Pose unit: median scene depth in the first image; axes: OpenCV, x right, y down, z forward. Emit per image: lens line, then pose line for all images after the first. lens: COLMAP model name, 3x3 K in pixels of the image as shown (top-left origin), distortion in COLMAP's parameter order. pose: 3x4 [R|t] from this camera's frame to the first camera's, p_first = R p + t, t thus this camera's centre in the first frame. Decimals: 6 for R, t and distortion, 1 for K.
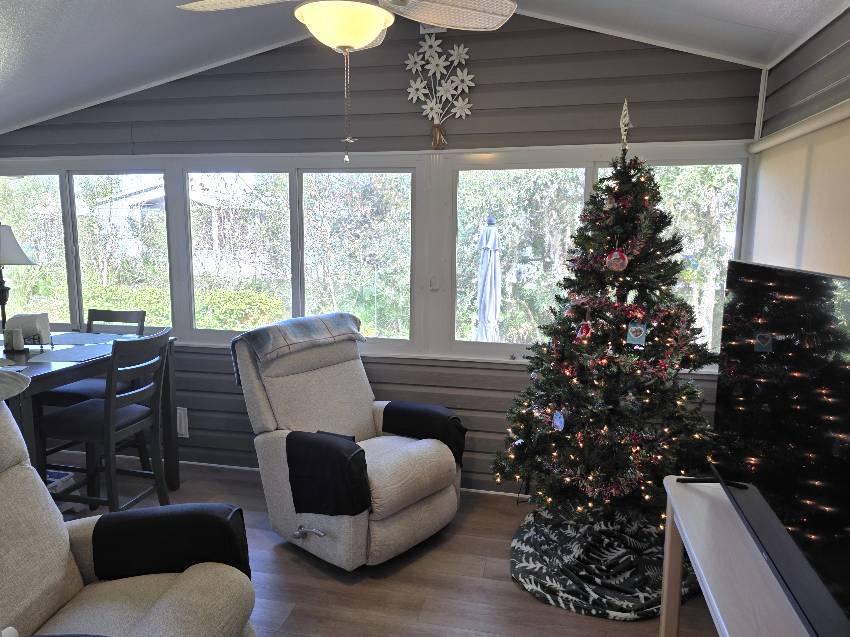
lens RADIAL K [[583.8, 0, 425.0], [0, 583.8, 318.5], [0, 0, 1]] dist [0.033417, -0.006242]
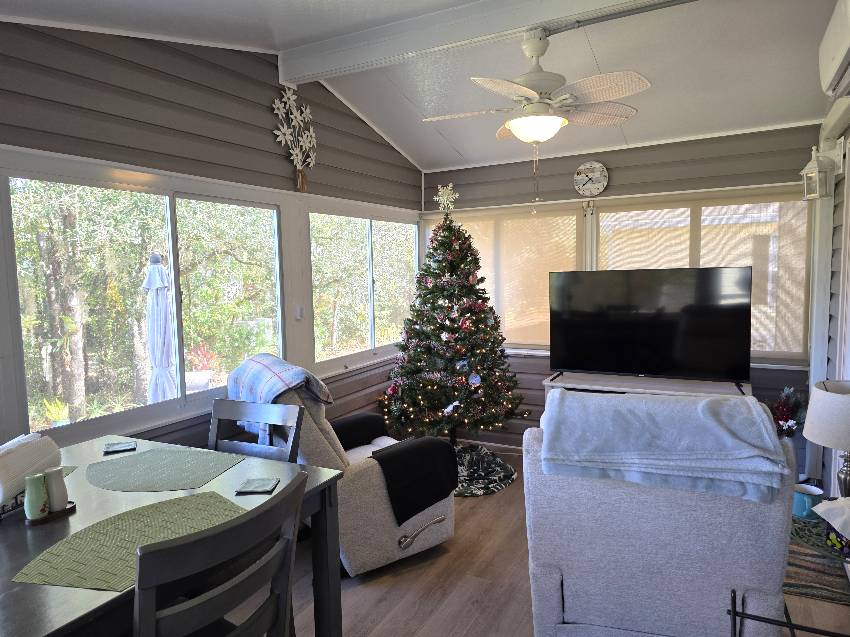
lens RADIAL K [[583.8, 0, 425.0], [0, 583.8, 318.5], [0, 0, 1]] dist [0.033417, -0.006242]
pose [[0.256549, -0.099012, 0.961446, -1.016317], [0.162228, 0.985038, 0.058153, -0.082323], [-0.952819, 0.141055, 0.268773, 0.523036]]
